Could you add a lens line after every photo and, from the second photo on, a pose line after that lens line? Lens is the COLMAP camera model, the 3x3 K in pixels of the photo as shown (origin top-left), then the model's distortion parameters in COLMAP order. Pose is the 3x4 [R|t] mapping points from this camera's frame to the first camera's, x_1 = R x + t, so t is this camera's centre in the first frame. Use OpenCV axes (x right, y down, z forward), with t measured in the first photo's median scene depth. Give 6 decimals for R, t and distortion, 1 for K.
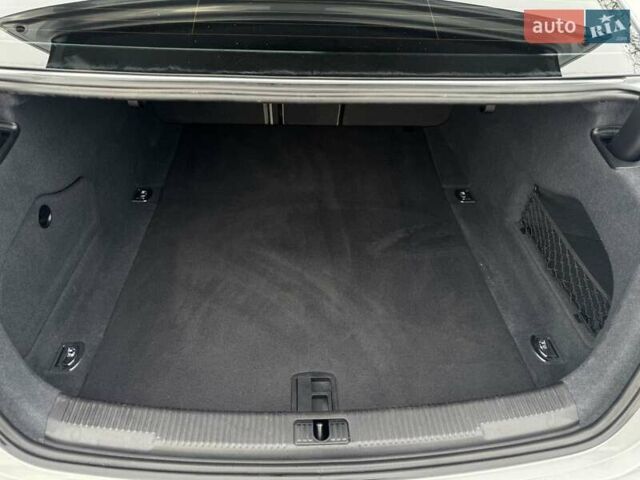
lens RADIAL K [[448.0, 0, 320.0], [0, 448.0, 240.0], [0, 0, 1]] dist [0.066279, -0.070712]
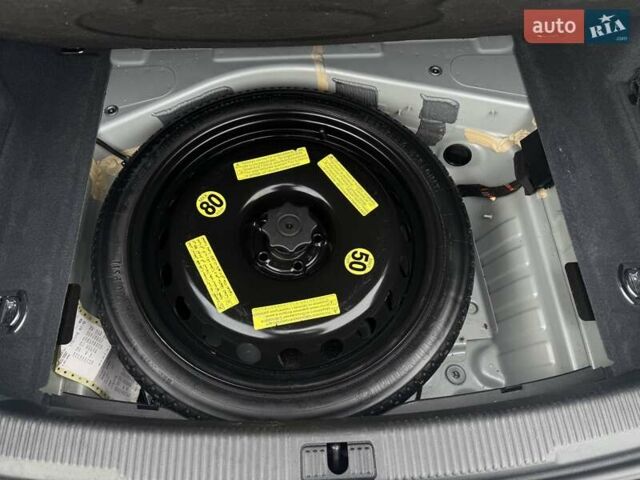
lens RADIAL K [[448.0, 0, 320.0], [0, 448.0, 240.0], [0, 0, 1]] dist [0.066279, -0.070712]
pose [[0.999333, -0.015856, -0.032894, 0.003601], [0.028487, 0.902093, 0.430600, -0.223075], [0.022846, -0.431250, 0.901943, 0.472223]]
